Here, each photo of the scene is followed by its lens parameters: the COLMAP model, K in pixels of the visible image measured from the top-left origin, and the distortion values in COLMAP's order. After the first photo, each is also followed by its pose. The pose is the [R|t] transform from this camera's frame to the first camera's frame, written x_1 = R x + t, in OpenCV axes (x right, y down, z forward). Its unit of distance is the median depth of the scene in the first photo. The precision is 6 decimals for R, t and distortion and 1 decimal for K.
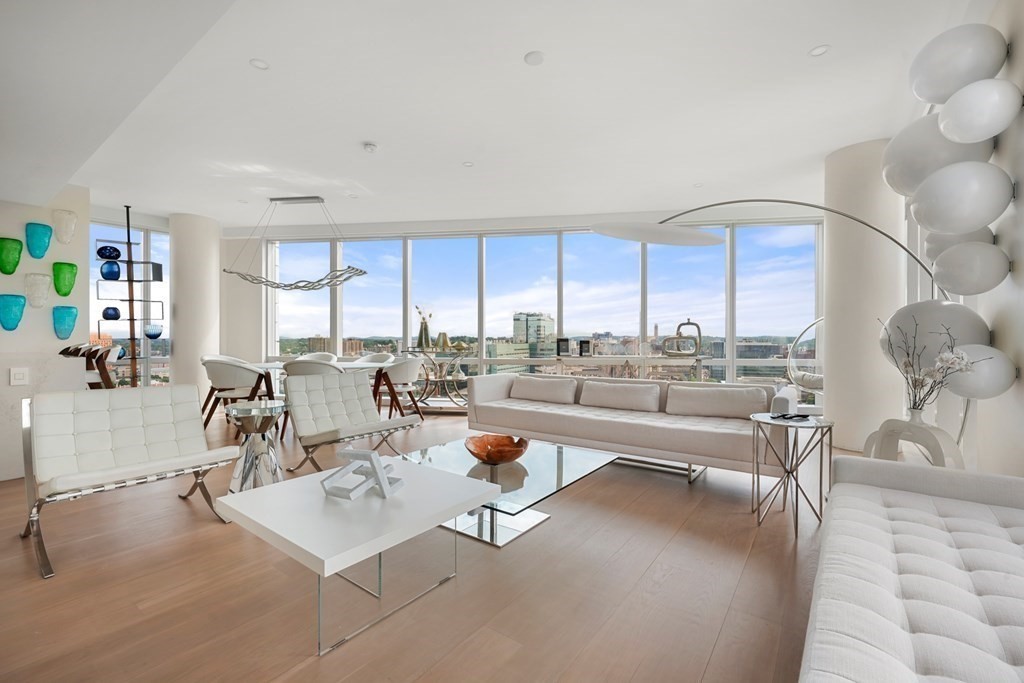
lens RADIAL K [[435.7, 0, 512.0], [0, 435.7, 340.9], [0, 0, 1]] dist [0.002314, -0.001327]
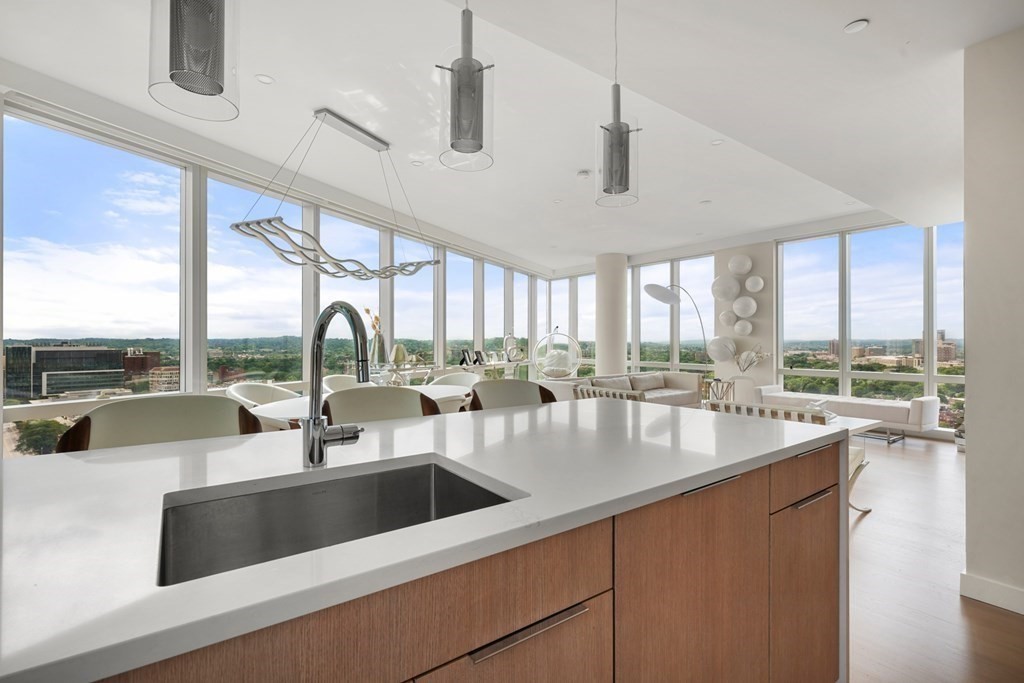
lens RADIAL K [[463.3, 0, 515.7], [0, 463.3, 343.1], [0, 0, 1]] dist [0.003042, -0.000919]
pose [[0.299877, -0.003421, 0.953972, -0.998188], [0.005312, 0.999984, 0.001916, -0.023481], [-0.953963, 0.004493, 0.299890, 0.565100]]
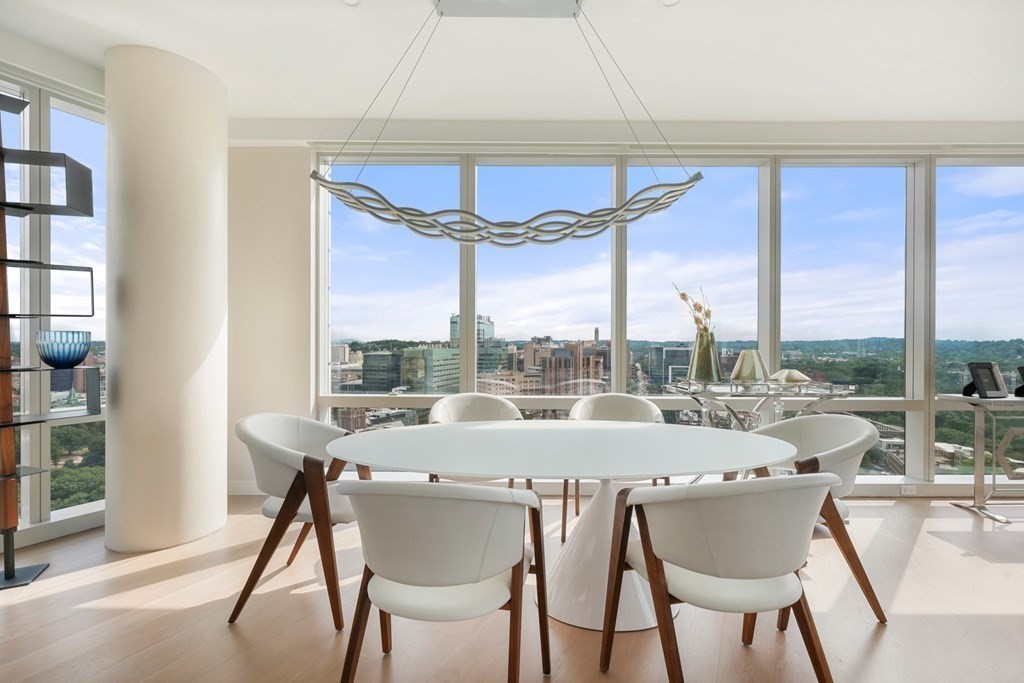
lens RADIAL K [[463.3, 0, 512.2], [0, 463.3, 344.5], [0, 0, 1]] dist [0.003042, -0.000919]
pose [[0.990642, 0.001717, 0.136478, -0.516324], [-0.001482, 0.999997, -0.001822, -0.025448], [-0.136481, 0.001603, 0.990641, 0.574665]]
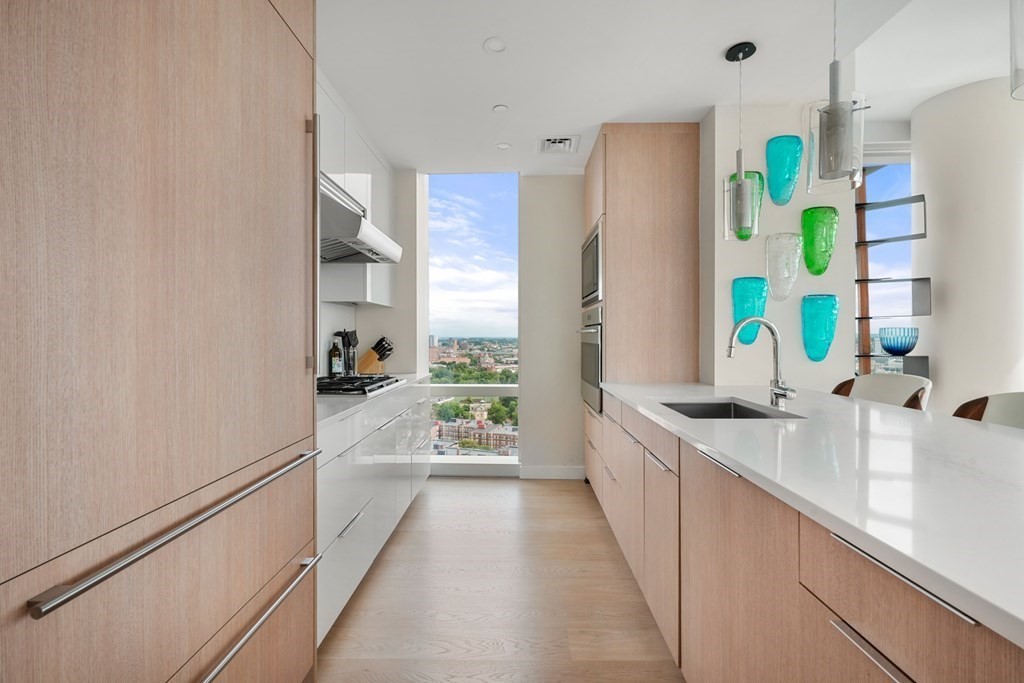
lens RADIAL K [[435.7, 0, 515.3], [0, 435.7, 337.5], [0, 0, 1]] dist [0.002314, -0.001327]
pose [[0.581992, 0.001609, -0.813193, -0.700251], [-0.003584, 0.999993, -0.000587, -0.023895], [0.813187, 0.003256, 0.581993, 0.359755]]
